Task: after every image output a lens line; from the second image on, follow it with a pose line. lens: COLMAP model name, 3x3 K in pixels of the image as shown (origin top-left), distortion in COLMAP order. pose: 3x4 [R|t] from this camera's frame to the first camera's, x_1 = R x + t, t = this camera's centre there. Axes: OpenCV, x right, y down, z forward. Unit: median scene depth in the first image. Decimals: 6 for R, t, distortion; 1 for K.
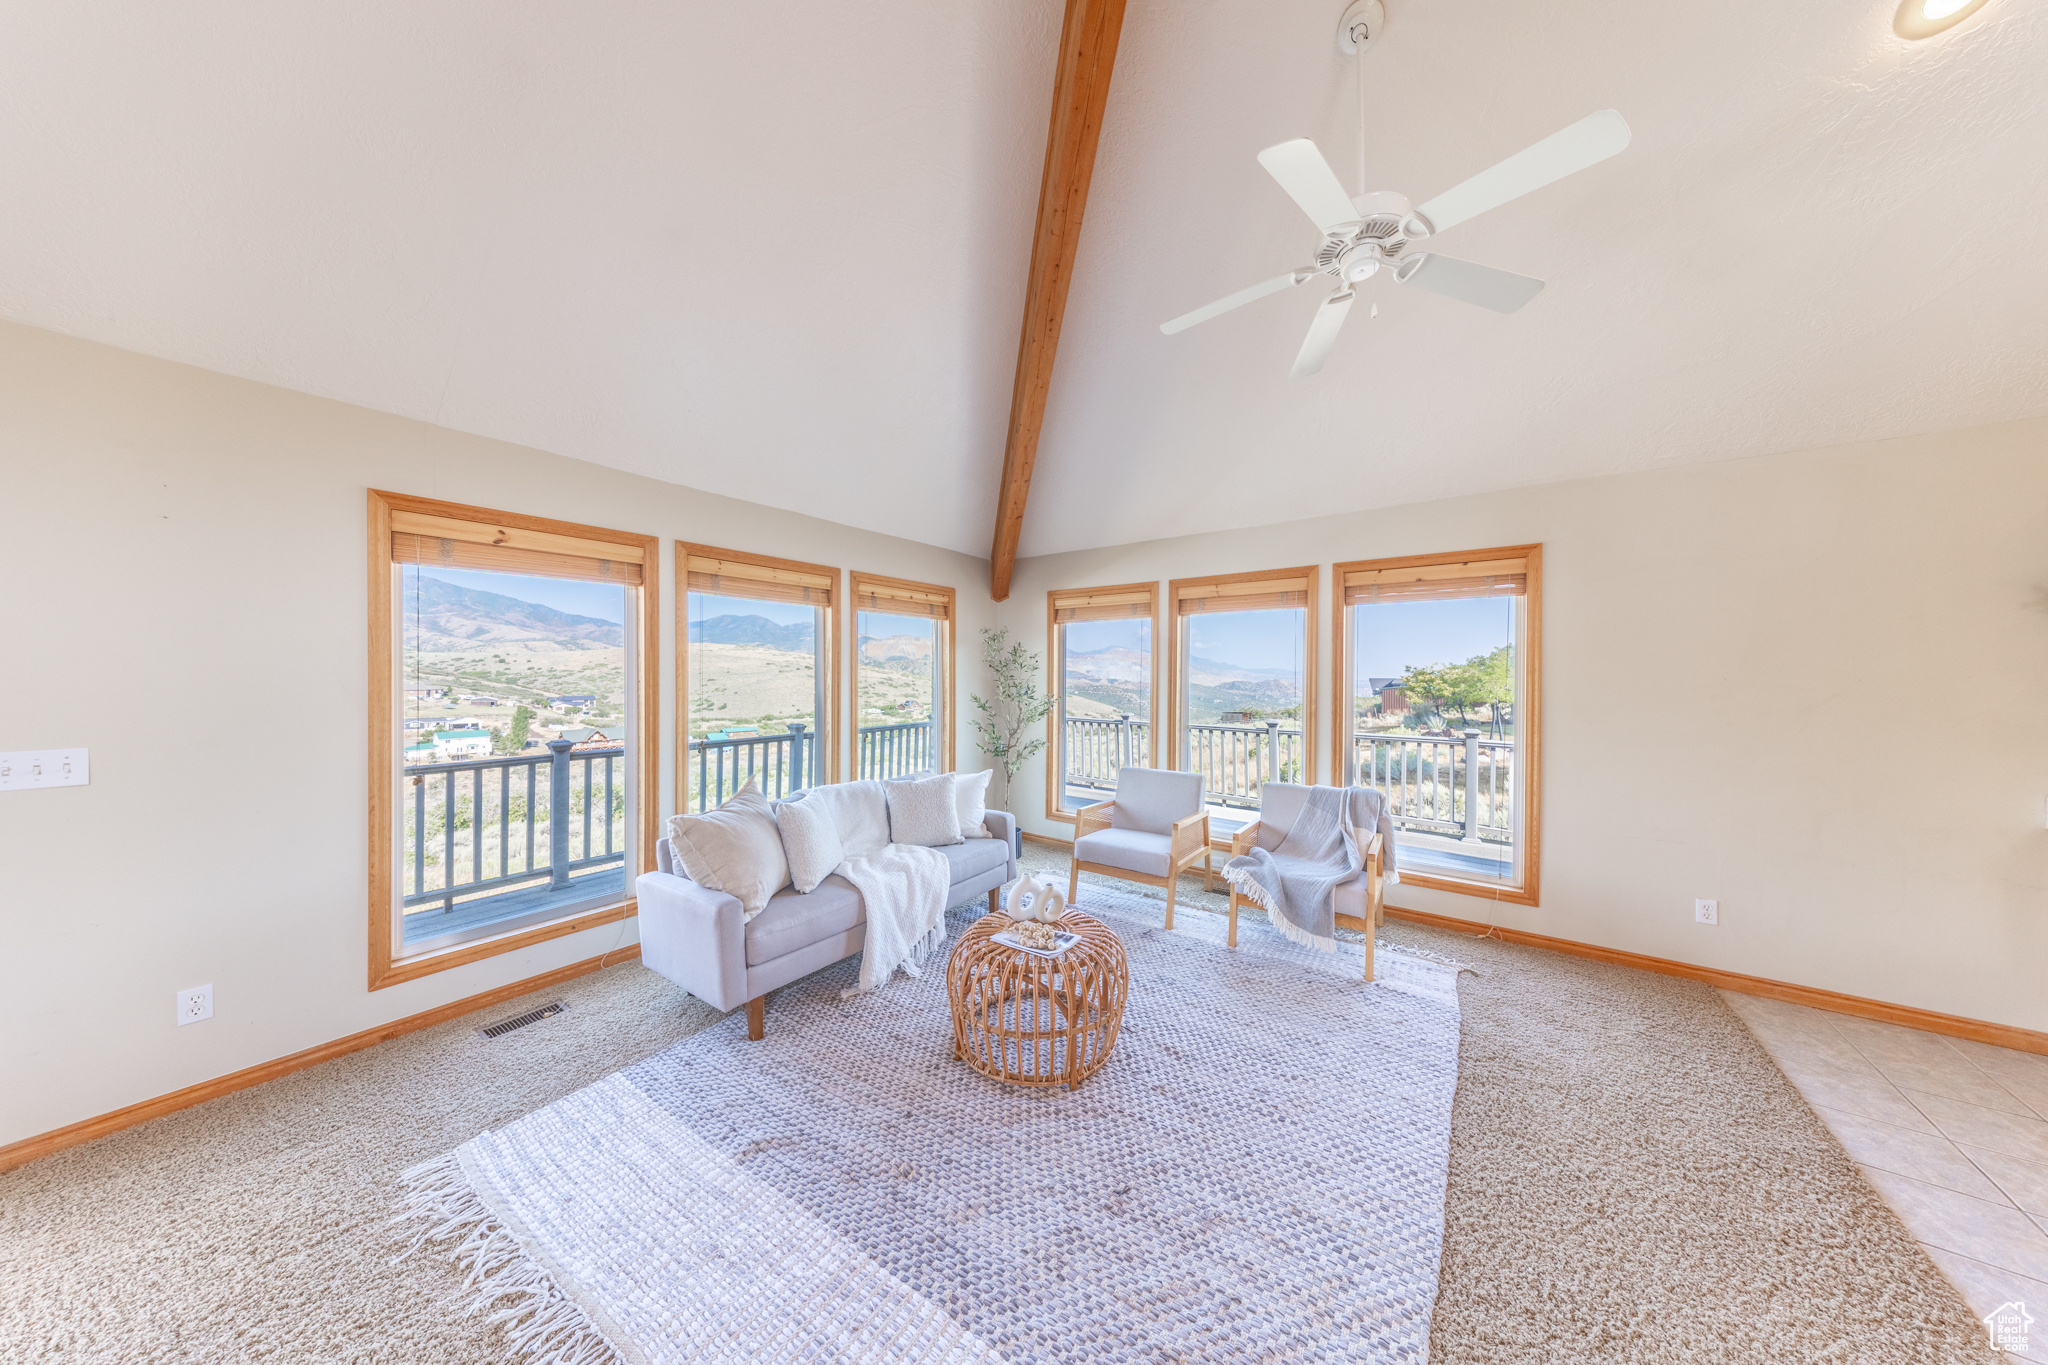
lens RADIAL K [[587.4, 0, 1060.5], [0, 587.4, 674.5], [0, 0, 1]] dist [0.002644, -0.000597]
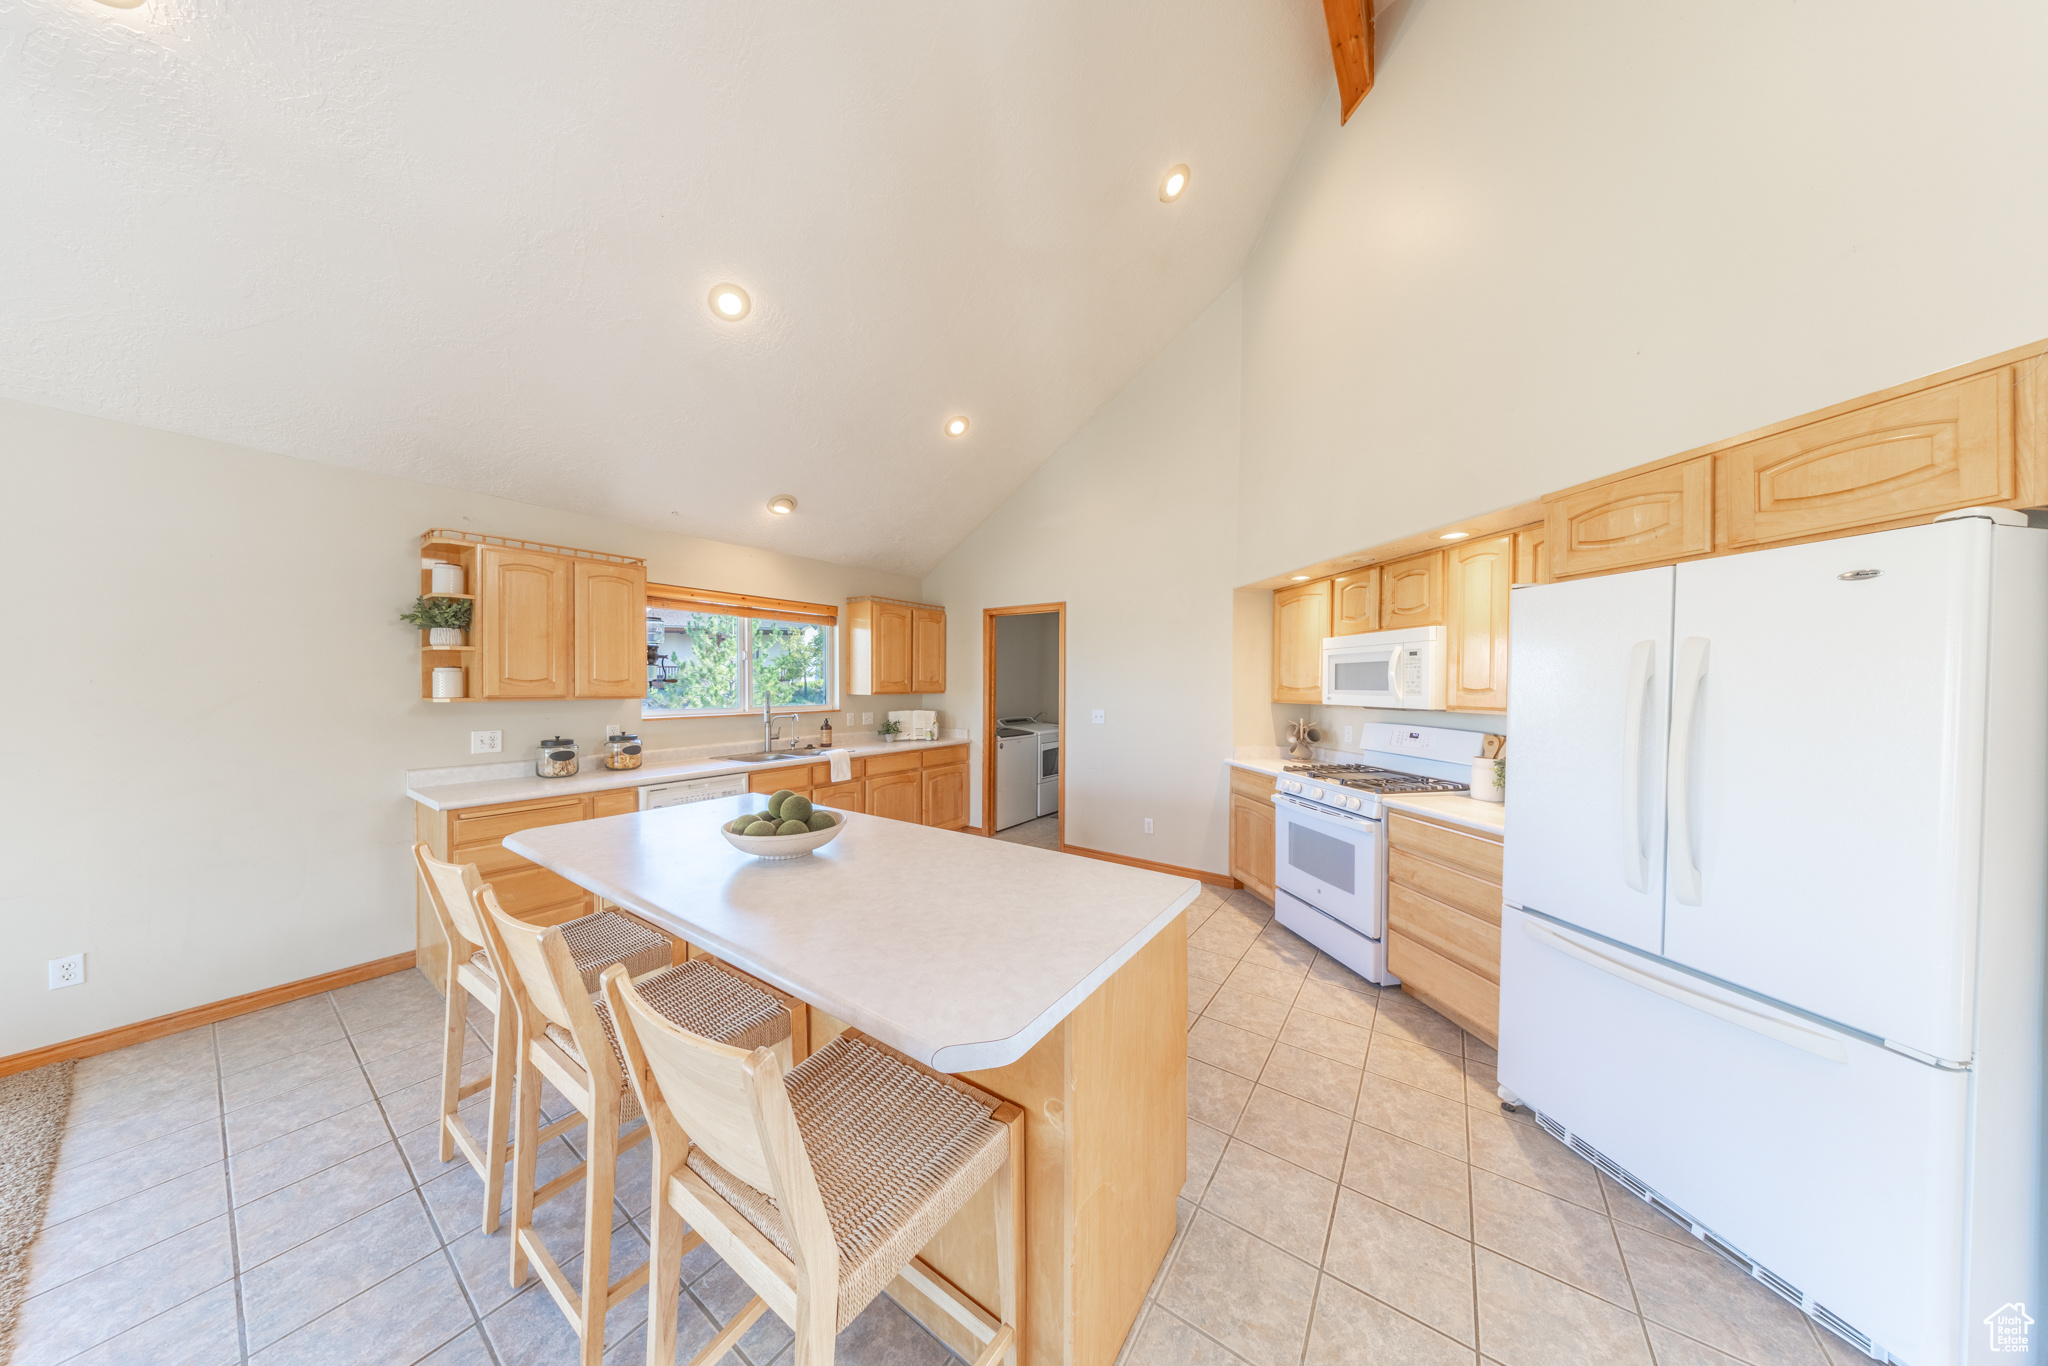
lens RADIAL K [[587.4, 0, 1028.5], [0, 587.4, 692.1], [0, 0, 1]] dist [0.002644, -0.000597]
pose [[0.018375, -0.020613, 0.999619, 0.227001], [-0.003359, 0.999781, 0.020678, 0.001540], [-0.999826, -0.003738, 0.018302, -0.219714]]
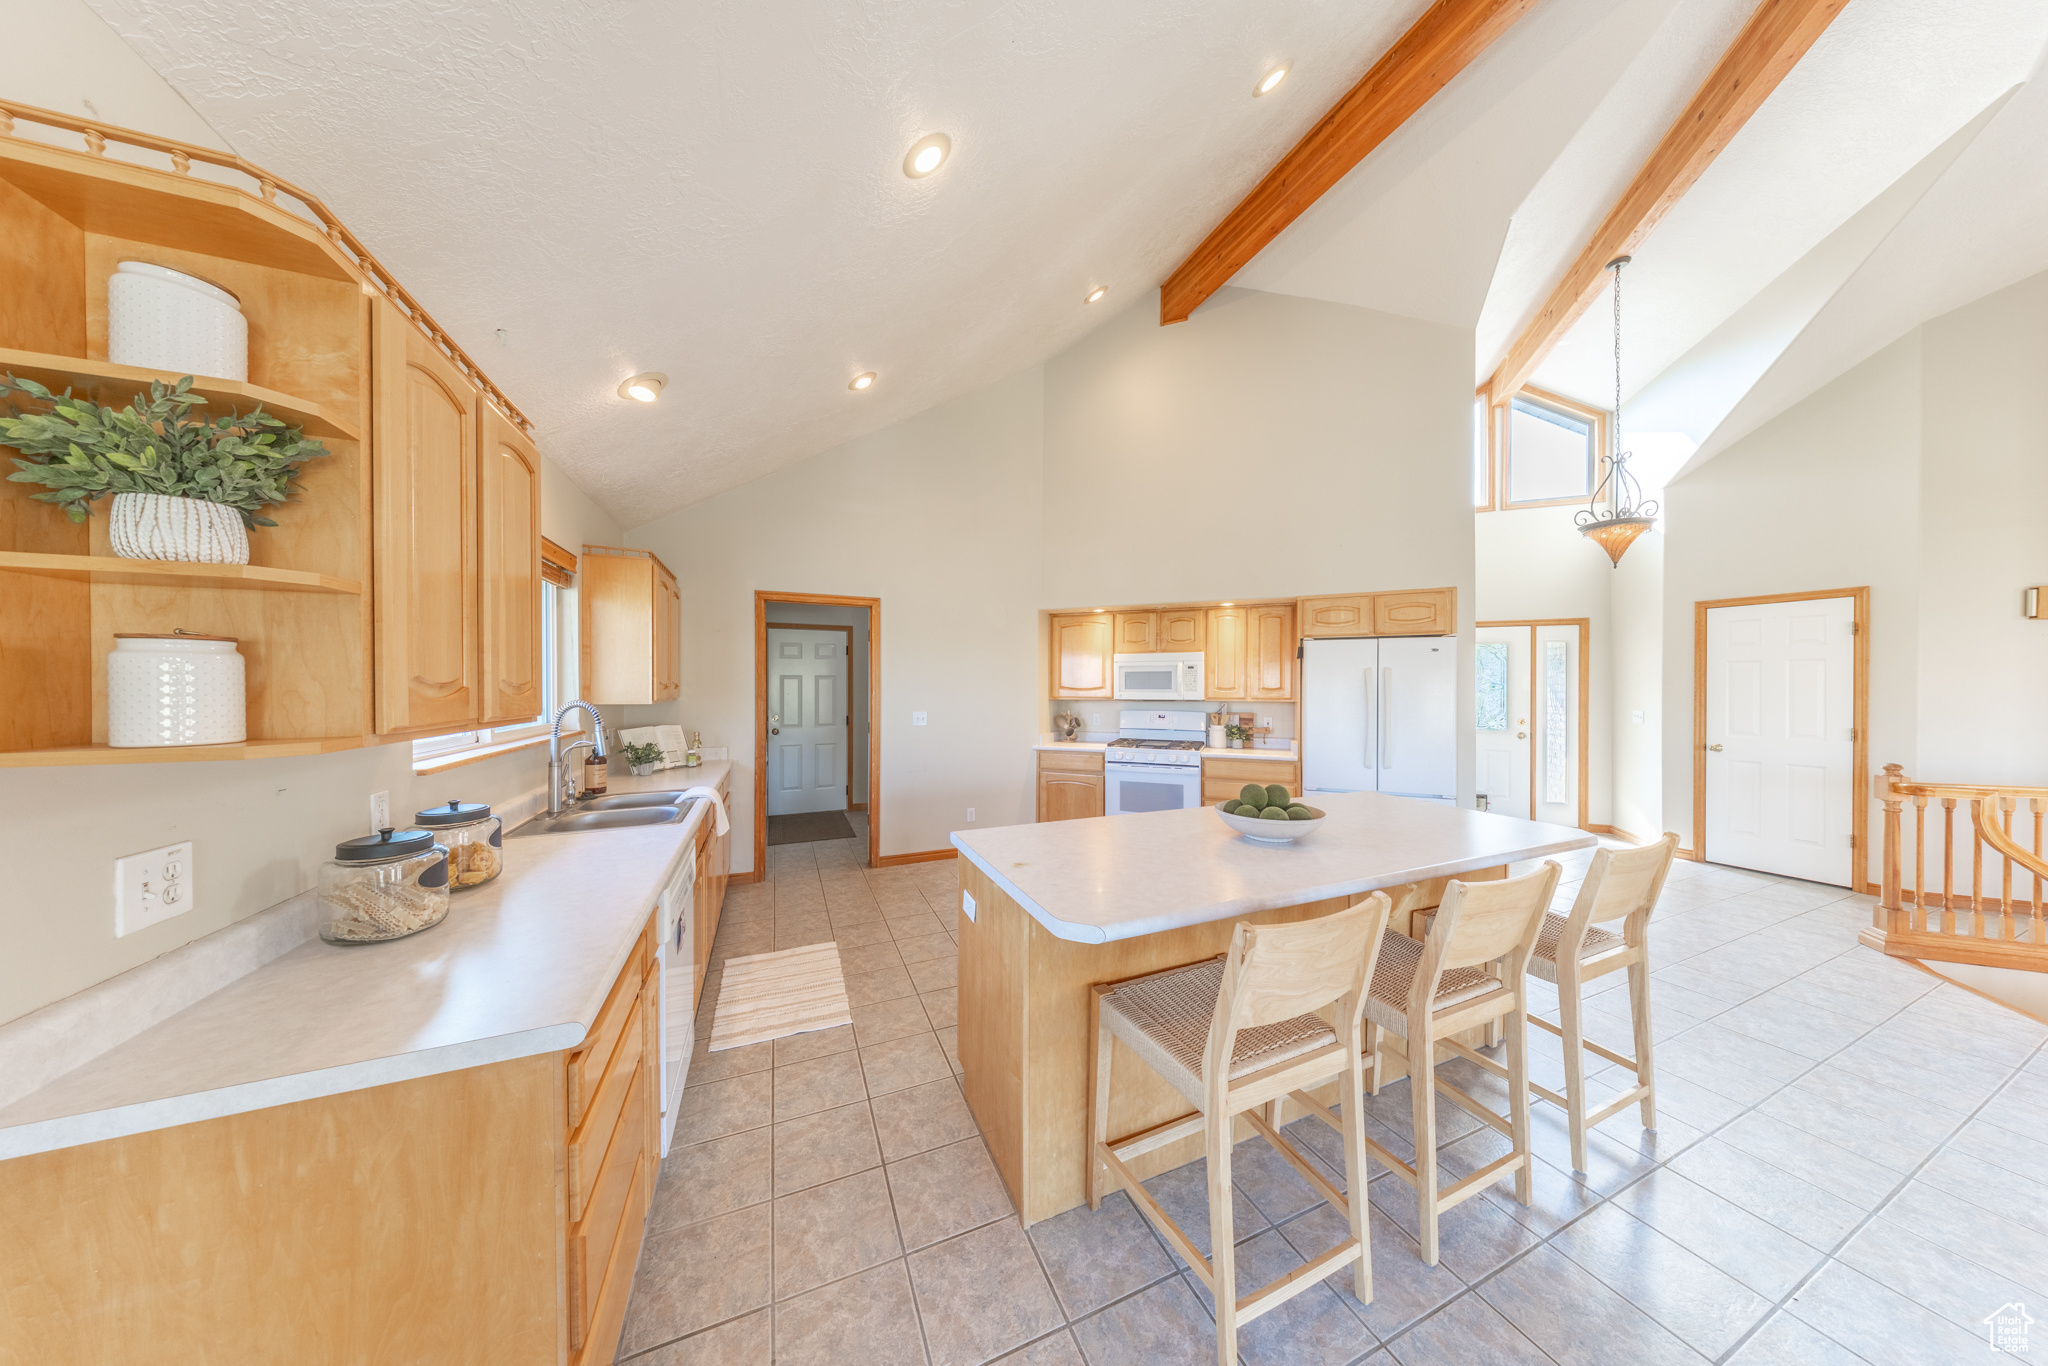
lens RADIAL K [[587.4, 0, 1029.8], [0, 587.4, 690.6], [0, 0, 1]] dist [0.002644, -0.000597]
pose [[-0.840863, -0.012339, 0.541107, 0.583596], [-0.007166, 0.999906, 0.011666, 0.003748], [-0.541200, 0.005932, -0.840873, 0.537262]]
